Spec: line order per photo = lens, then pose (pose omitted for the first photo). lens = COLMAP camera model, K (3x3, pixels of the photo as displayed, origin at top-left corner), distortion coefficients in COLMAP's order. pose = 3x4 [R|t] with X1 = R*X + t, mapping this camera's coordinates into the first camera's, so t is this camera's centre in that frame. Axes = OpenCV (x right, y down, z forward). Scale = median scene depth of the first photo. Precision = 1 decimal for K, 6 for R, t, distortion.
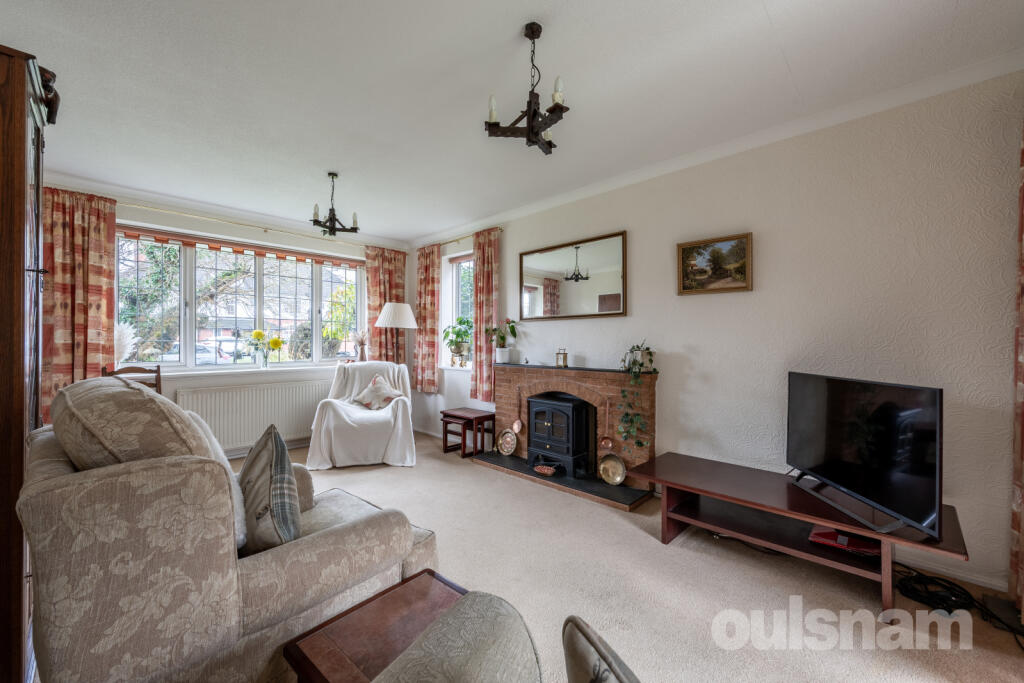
lens RADIAL K [[400.1, 0, 511.5], [0, 400.1, 342.8], [0, 0, 1]] dist [-0.001145, -0.000018]
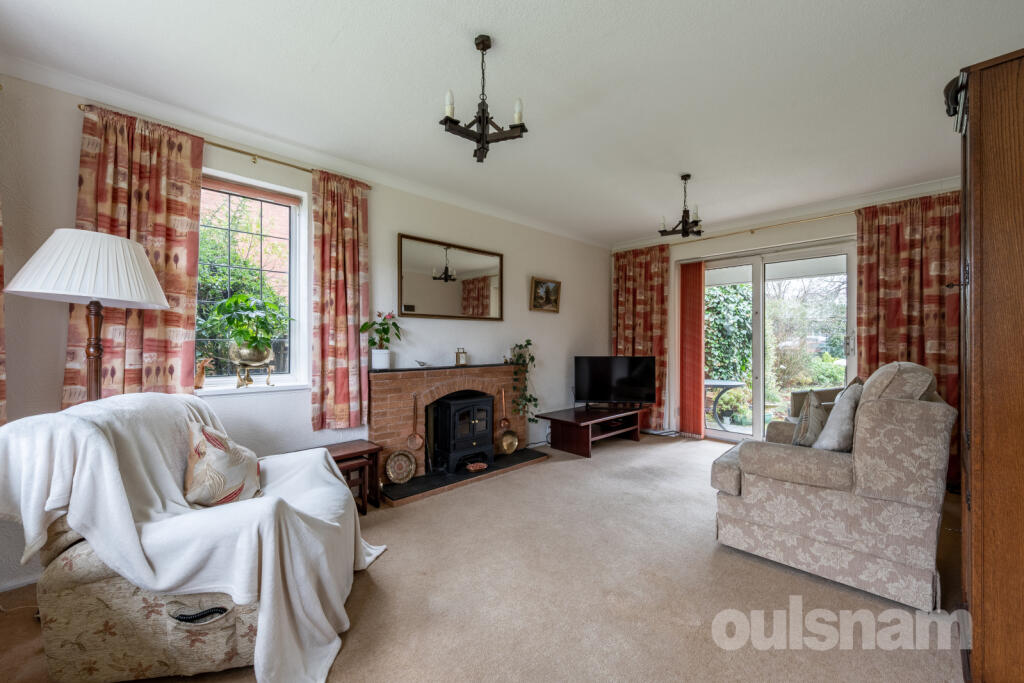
lens RADIAL K [[400.1, 0, 511.4], [0, 400.1, 338.8], [0, 0, 1]] dist [-0.001145, -0.000018]
pose [[0.035324, 0.002022, 0.999374, -0.883282], [-0.002783, 0.999994, -0.001925, -0.006796], [-0.999372, -0.002713, 0.035329, 0.826192]]
